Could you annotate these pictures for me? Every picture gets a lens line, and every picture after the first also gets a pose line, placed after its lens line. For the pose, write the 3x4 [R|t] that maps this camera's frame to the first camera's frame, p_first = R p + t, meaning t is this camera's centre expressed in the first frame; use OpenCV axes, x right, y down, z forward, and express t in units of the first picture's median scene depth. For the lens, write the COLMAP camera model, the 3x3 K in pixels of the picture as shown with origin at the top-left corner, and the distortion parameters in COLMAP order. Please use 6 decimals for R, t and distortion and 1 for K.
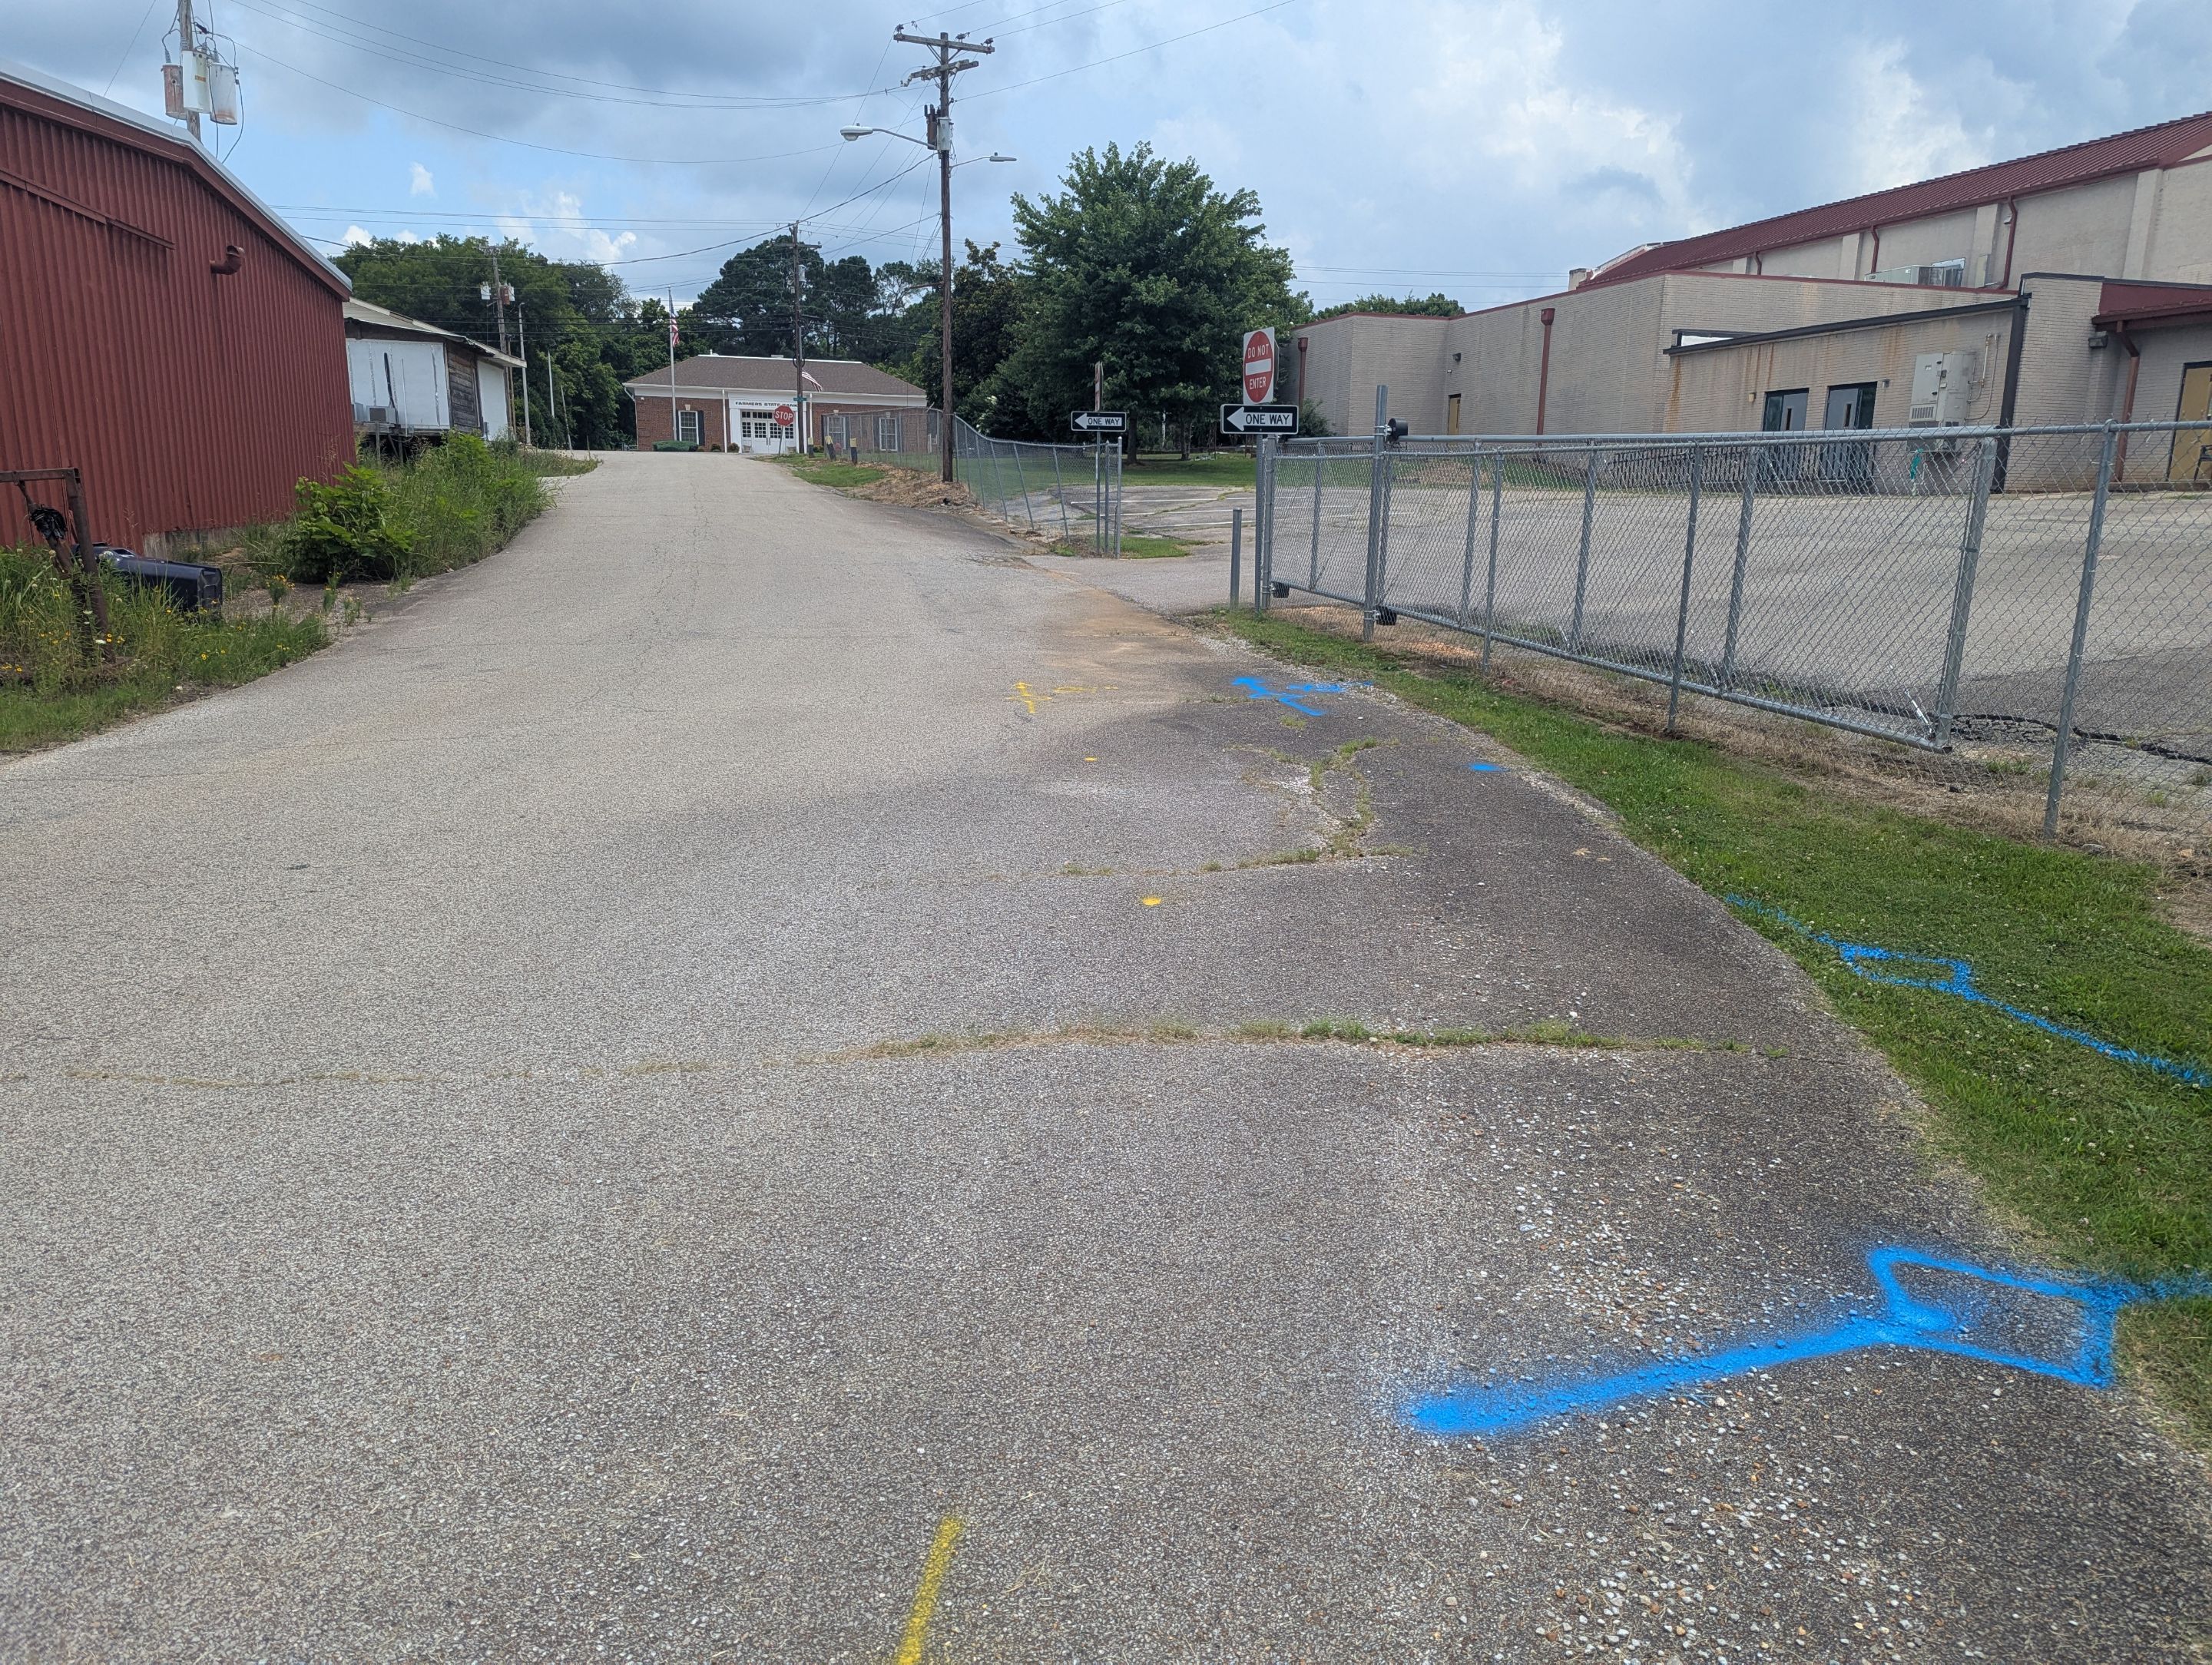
lens RADIAL K [[1559.7, 0, 1122.9], [0, 1559.7, 852.8], [0, 0, 1]] dist [0.061628, -0.050233]
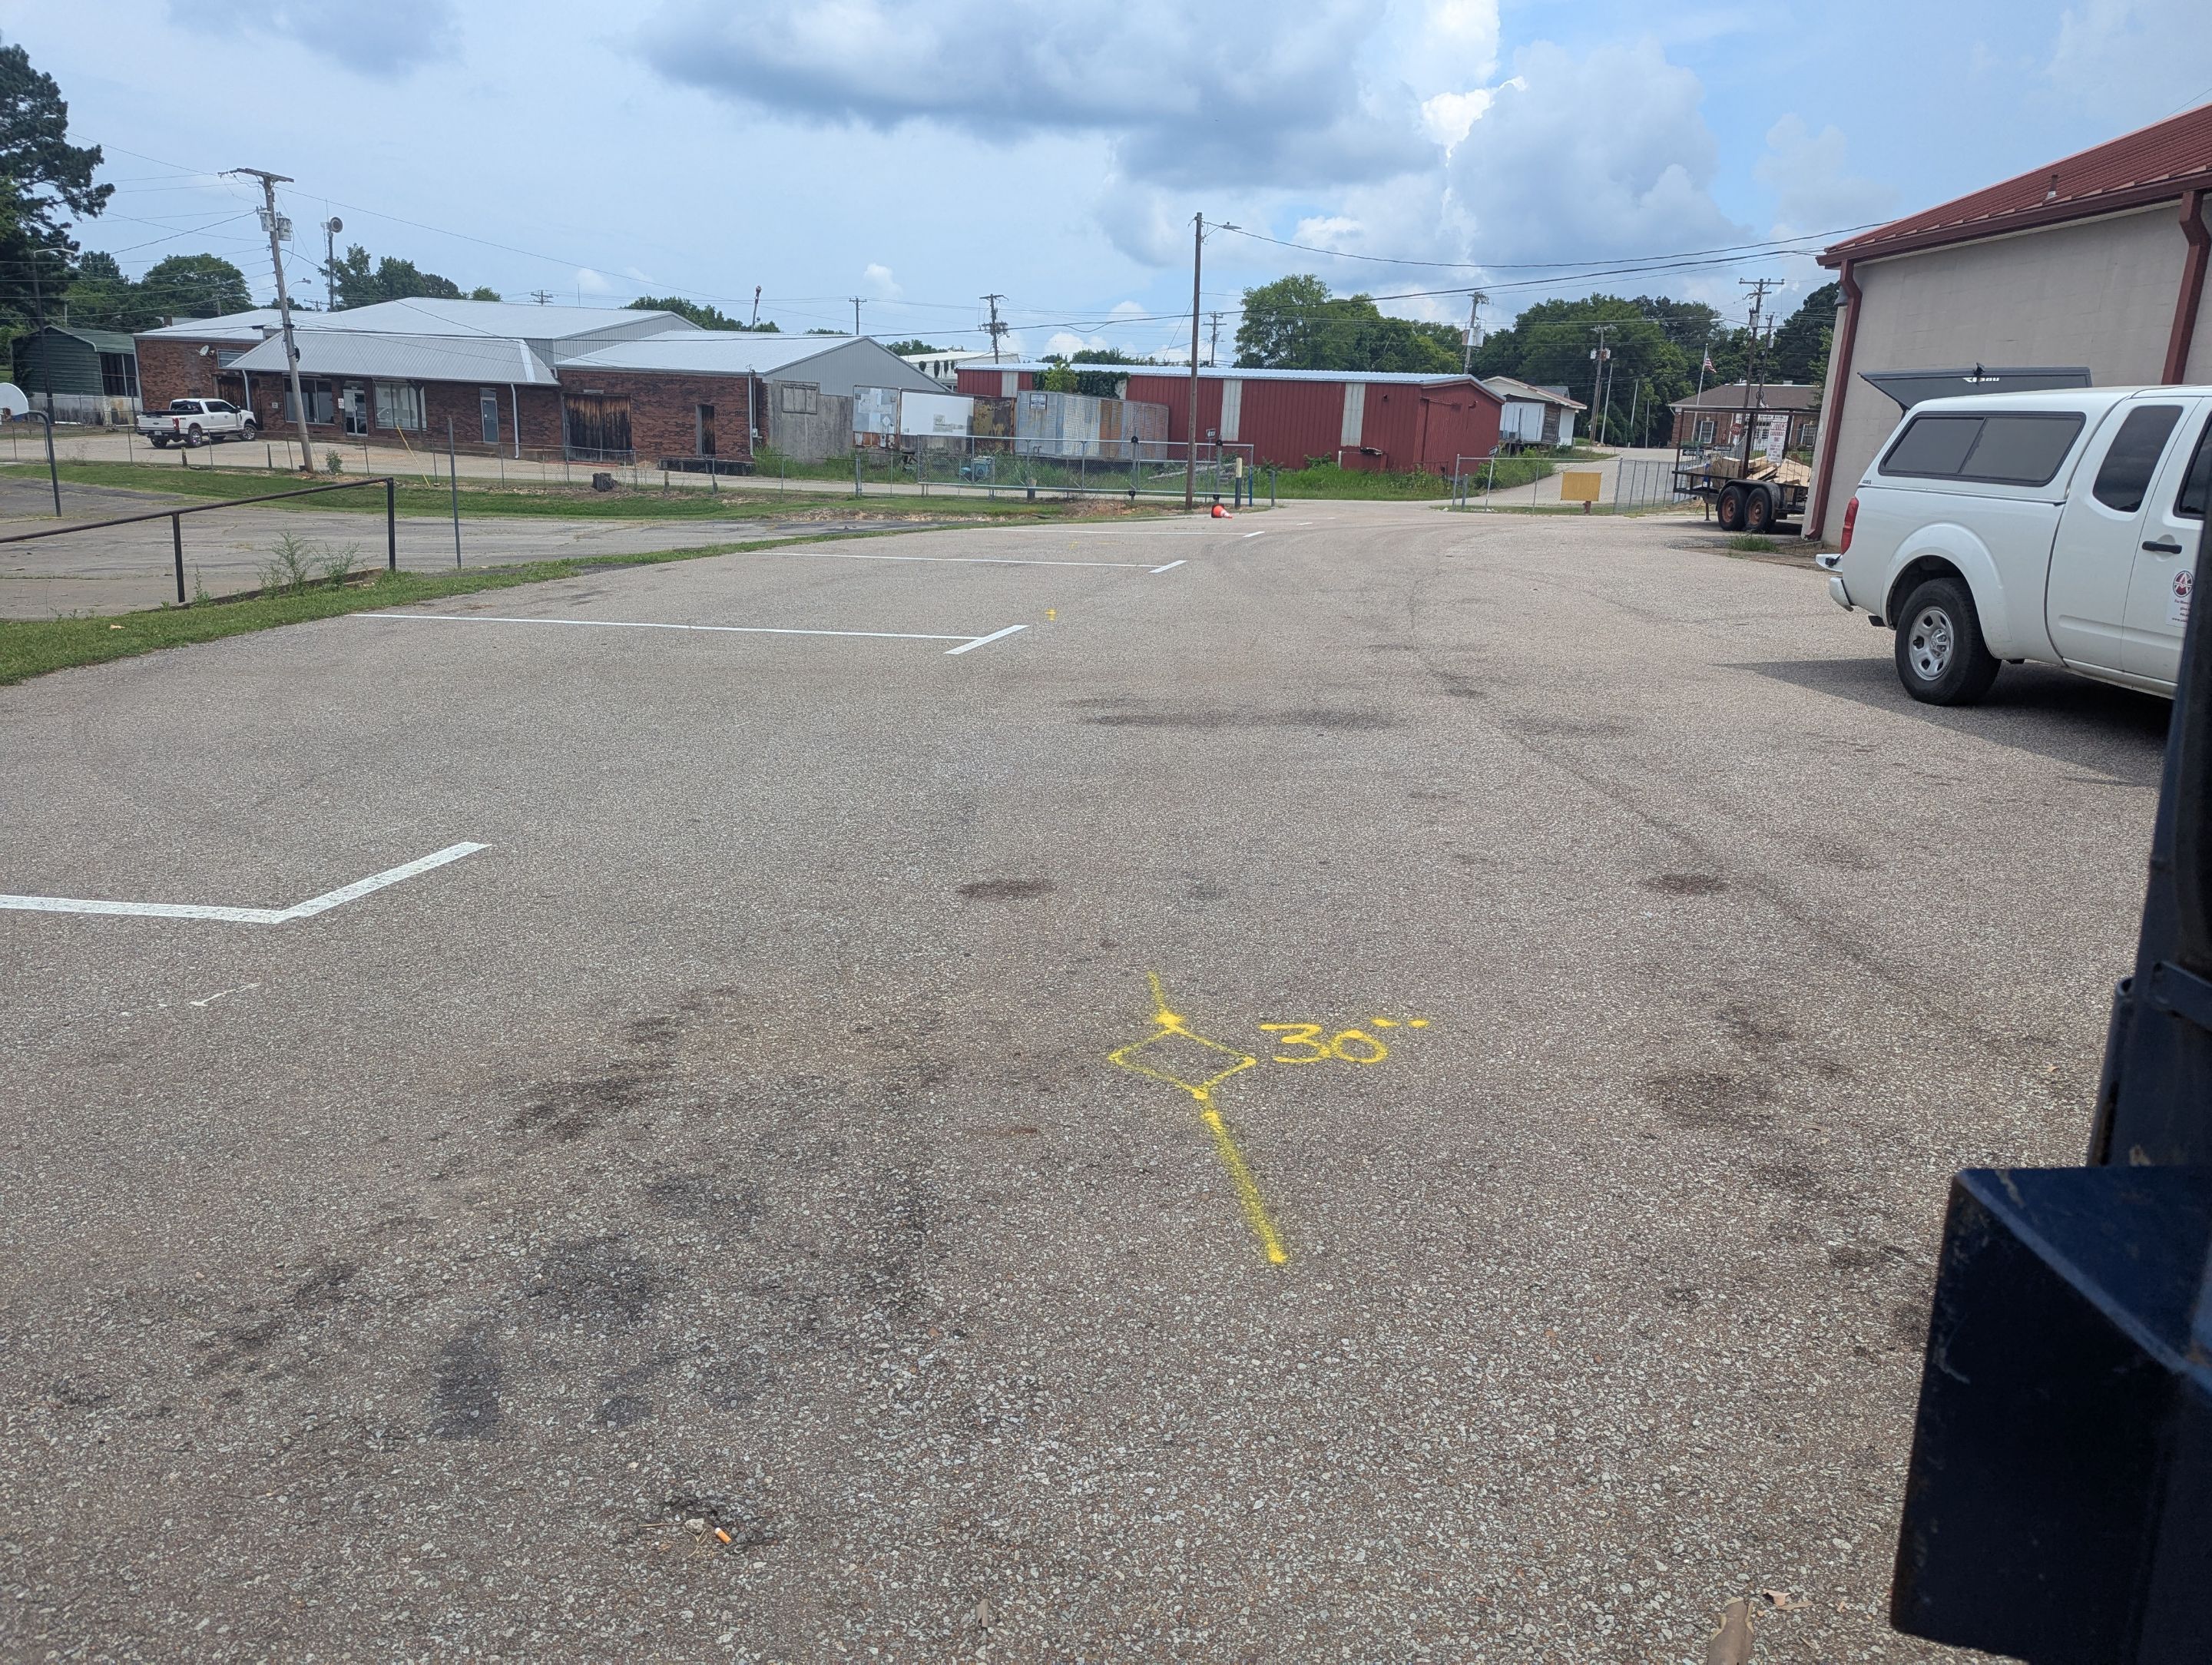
lens RADIAL K [[1559.7, 0, 1166.9], [0, 1559.7, 873.5], [0, 0, 1]] dist [0.061628, -0.050233]
pose [[0.793980, 0.183607, -0.579555, 3.327192], [-0.171486, 0.982232, 0.076244, 1.531412], [0.583256, 0.038849, 0.811359, -6.542664]]
